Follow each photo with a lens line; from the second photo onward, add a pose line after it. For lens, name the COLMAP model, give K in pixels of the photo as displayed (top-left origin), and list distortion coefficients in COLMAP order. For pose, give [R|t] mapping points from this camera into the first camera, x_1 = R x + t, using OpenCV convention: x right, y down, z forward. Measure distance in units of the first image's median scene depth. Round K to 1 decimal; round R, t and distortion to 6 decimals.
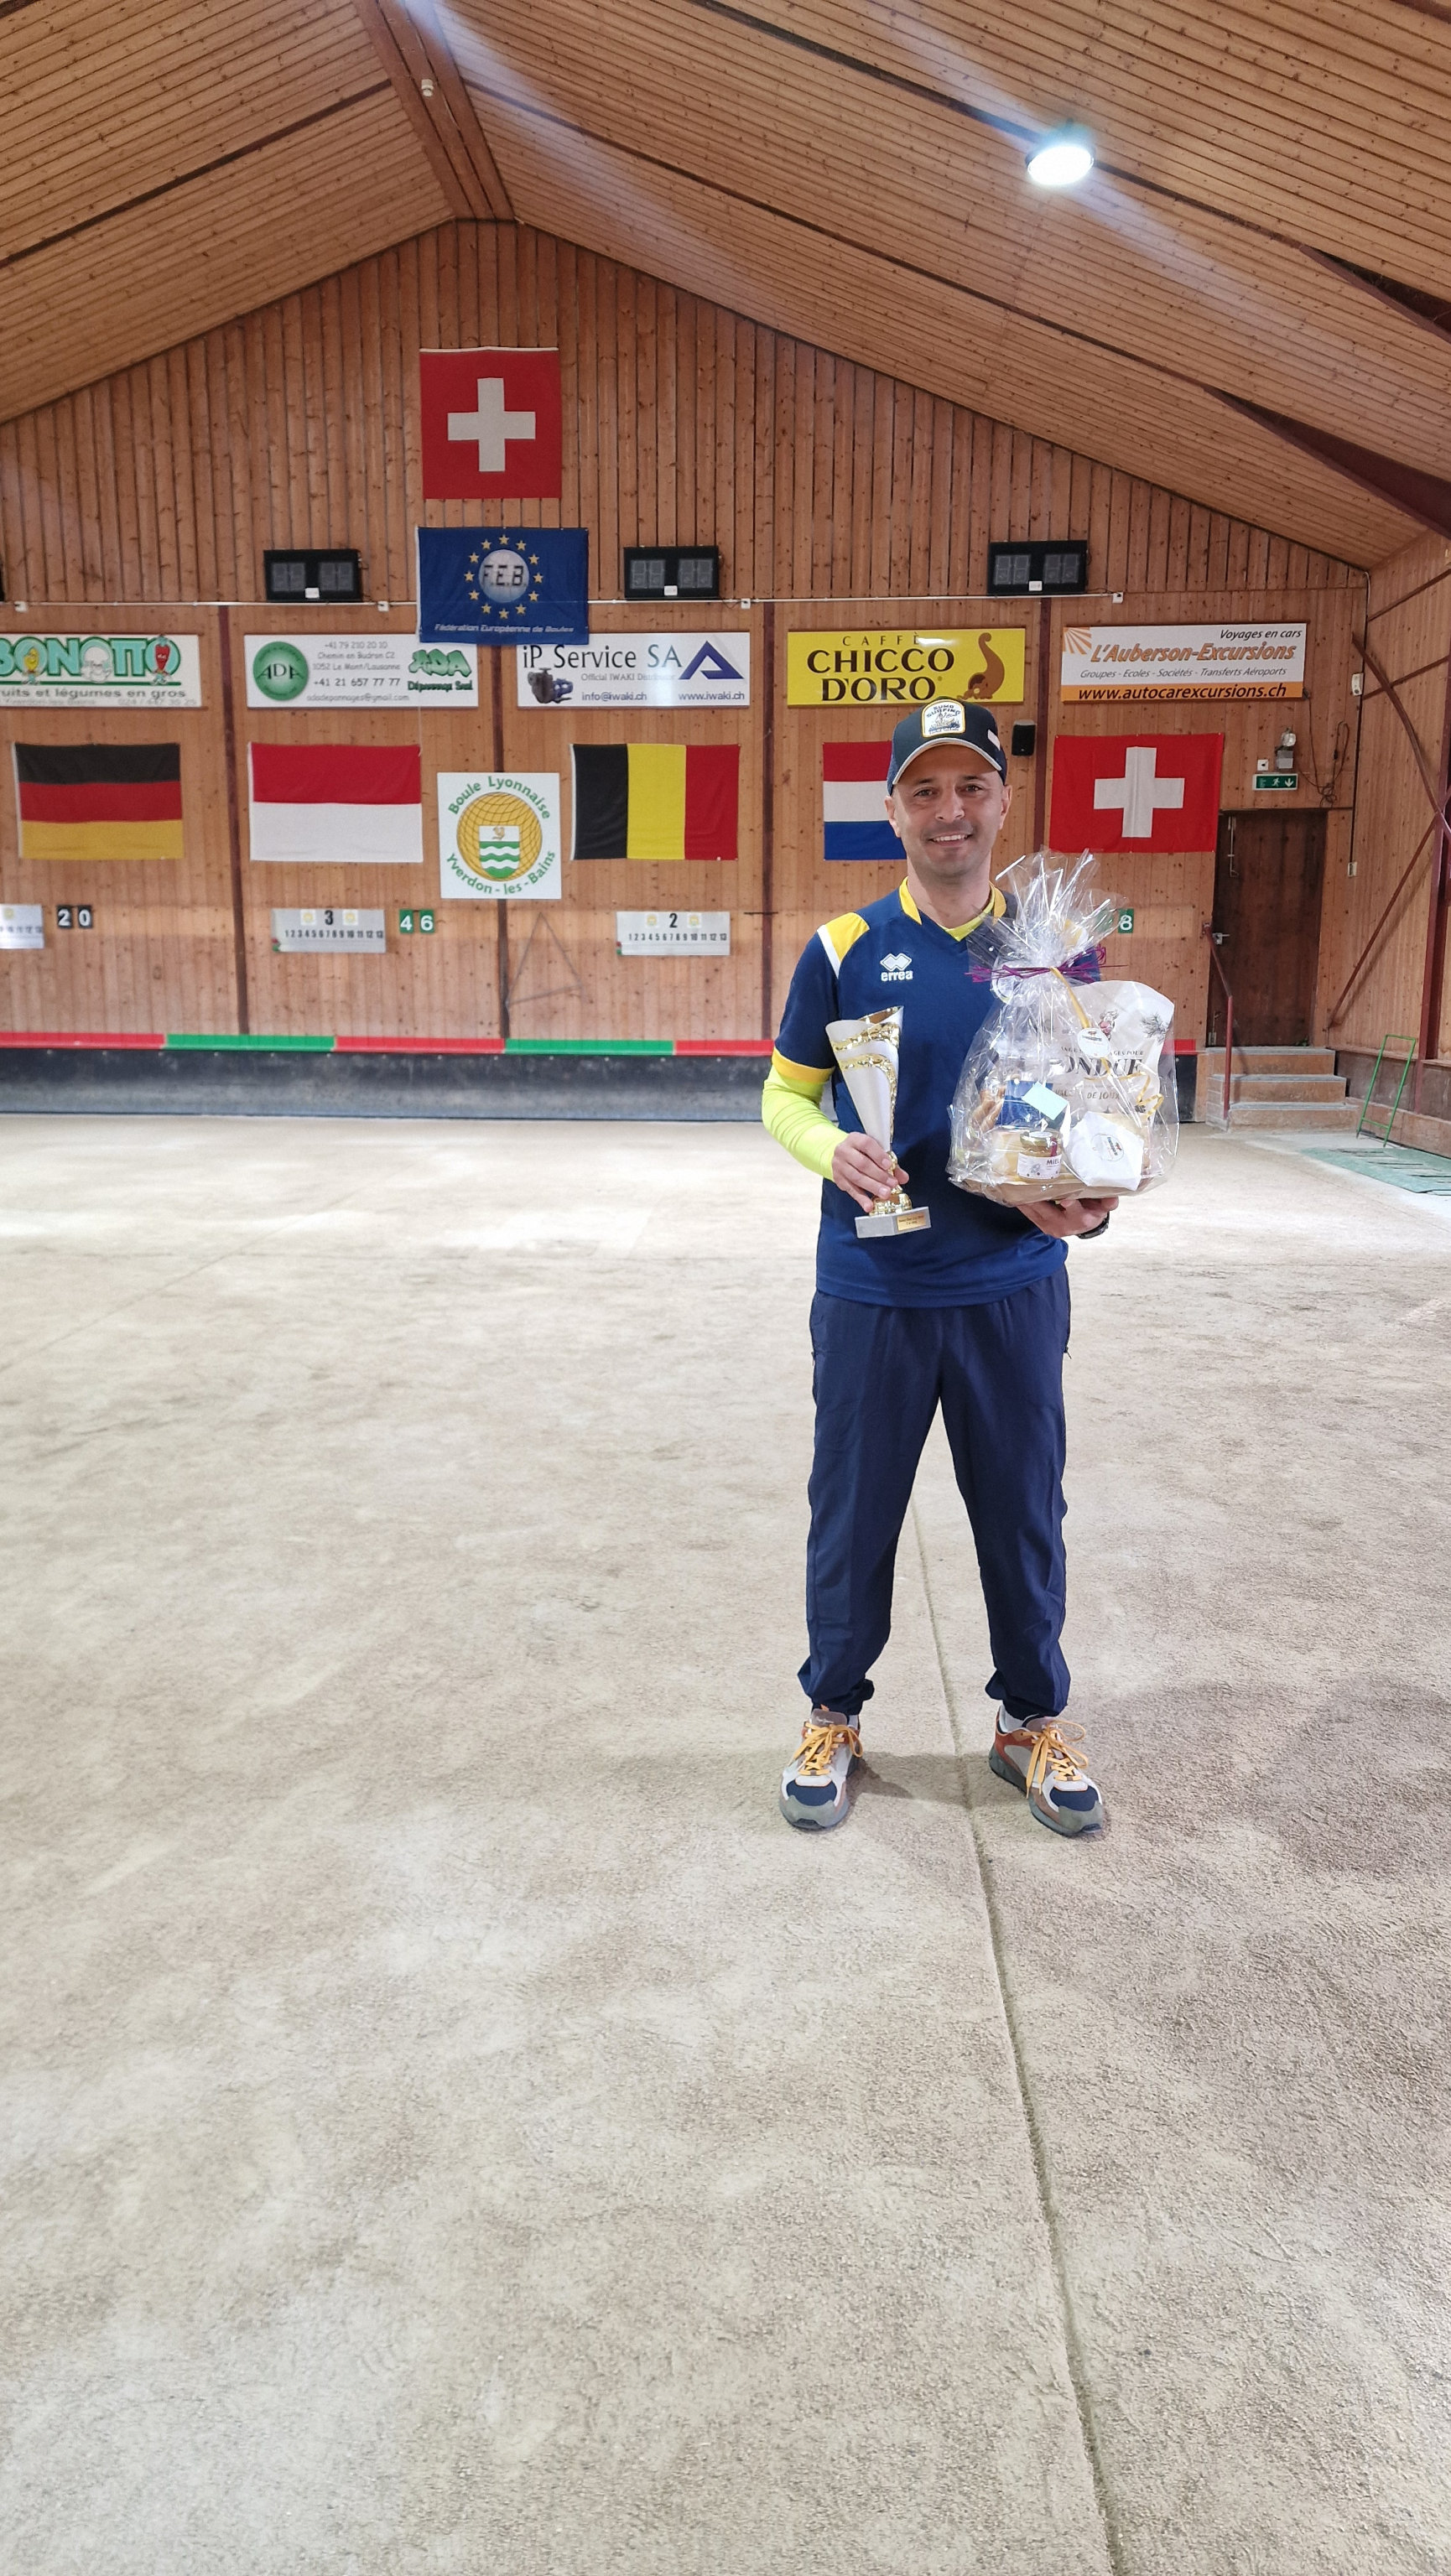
lens RADIAL K [[1721.2, 0, 714.3], [0, 1721.2, 1238.0], [0, 0, 1]] dist [0.075607, -0.075639]
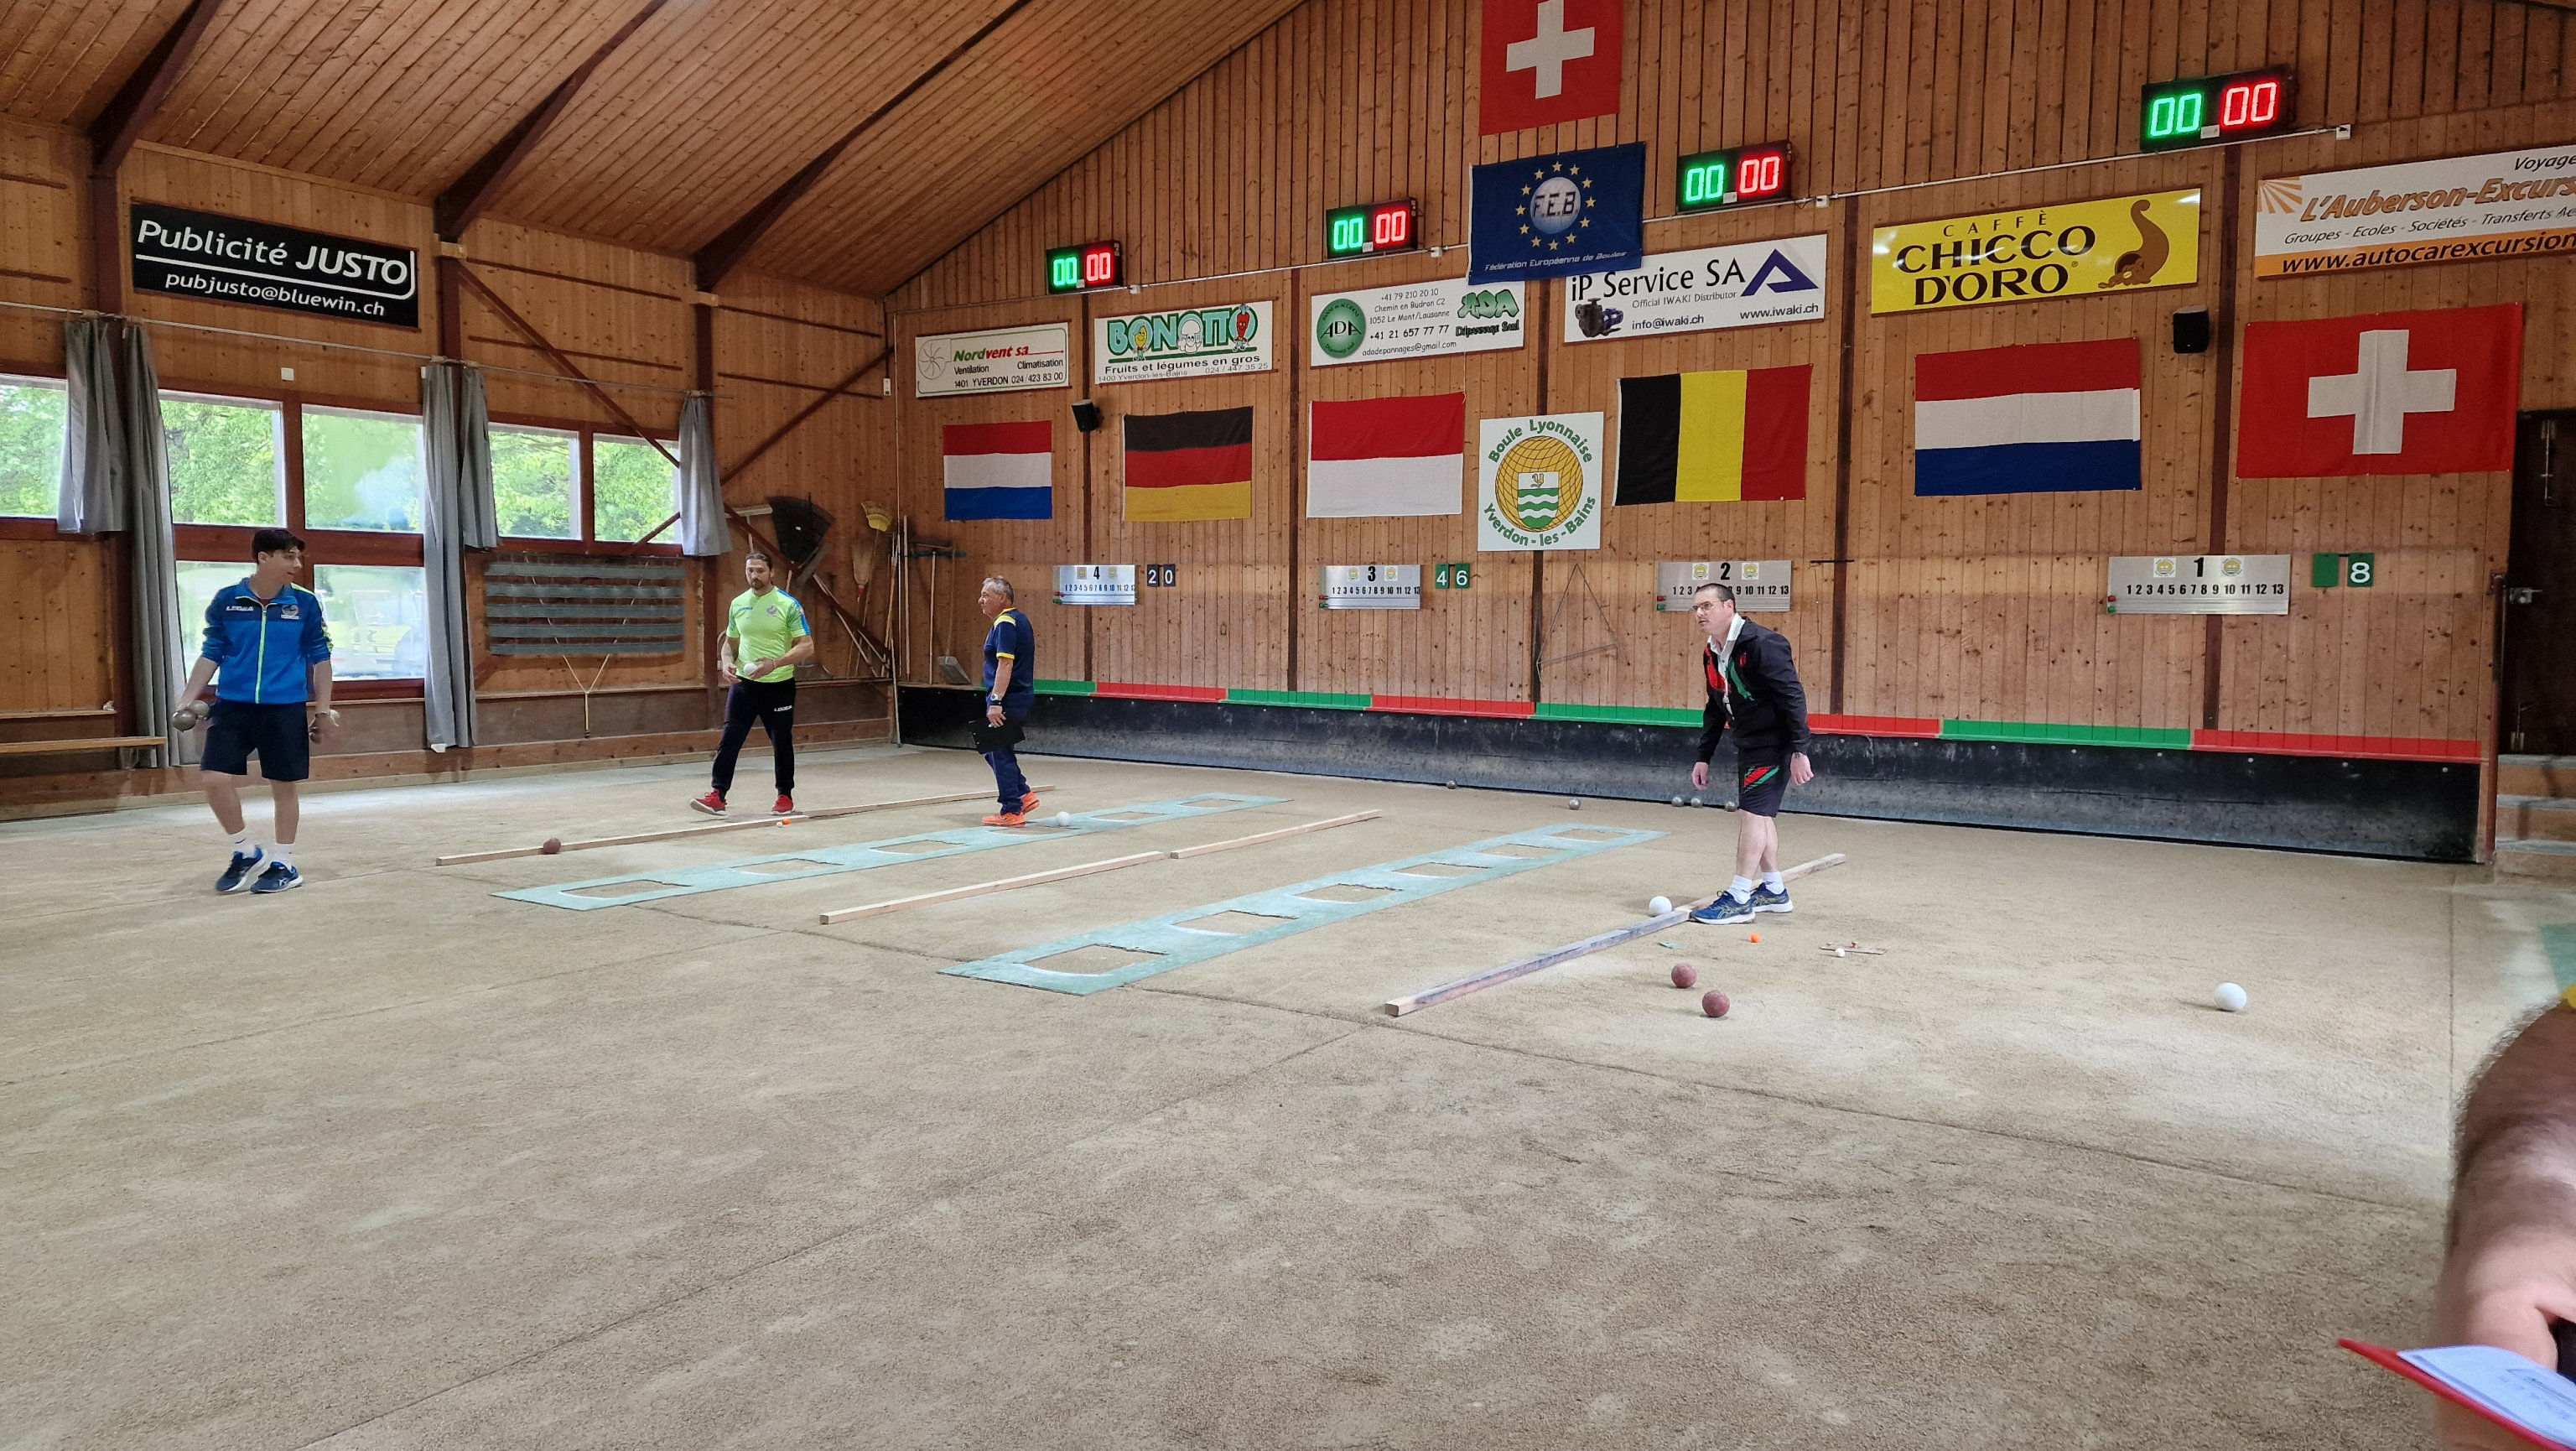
lens RADIAL K [[1721.1, 0, 1245.5], [0, 1721.1, 730.9], [0, 0, 1]] dist [0.077575, -0.076602]
pose [[0.851755, 0.042763, -0.522192, 0.230357], [-0.086684, 0.994430, -0.059956, -0.035474], [0.516719, 0.096334, 0.850718, 0.162406]]
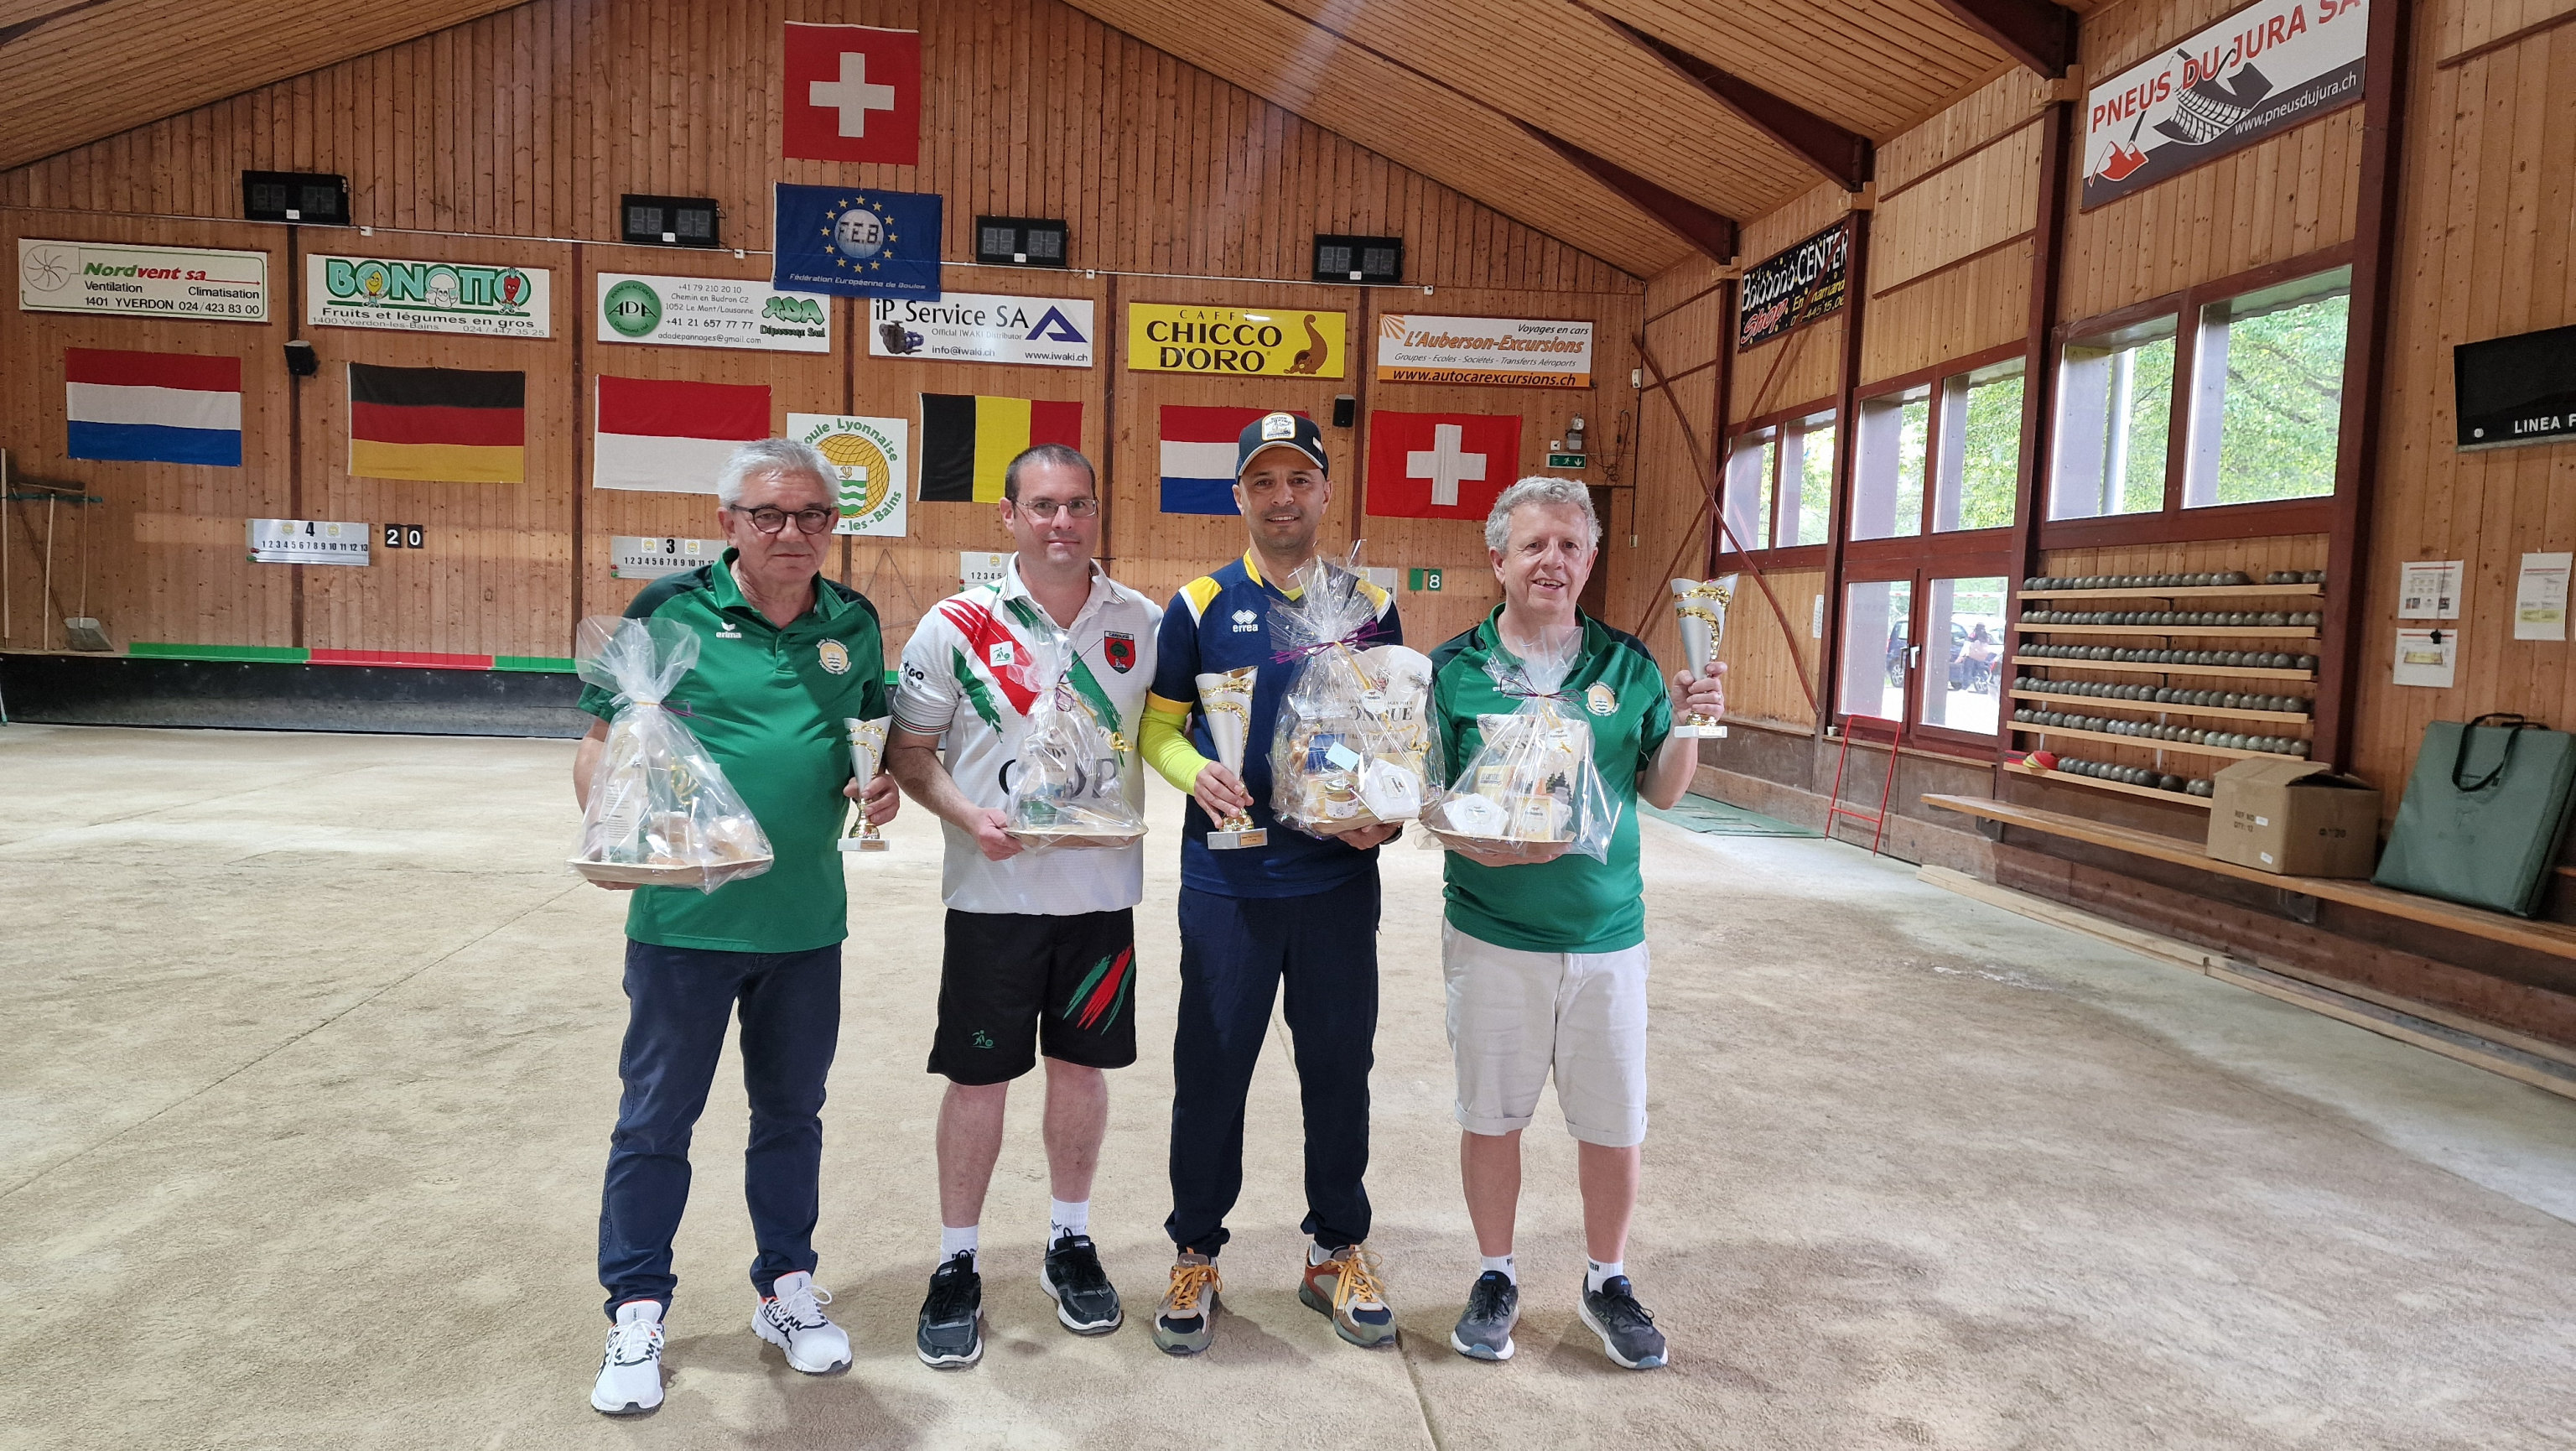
lens RADIAL K [[1714.0, 0, 1239.2], [0, 1714.0, 726.8], [0, 0, 1]] dist [0.095626, -0.097492]
pose [[0.990857, 0.024186, 0.132733, -0.025258], [-0.012708, 0.996158, -0.086653, 0.004354], [-0.134319, 0.084174, 0.987357, -0.040351]]
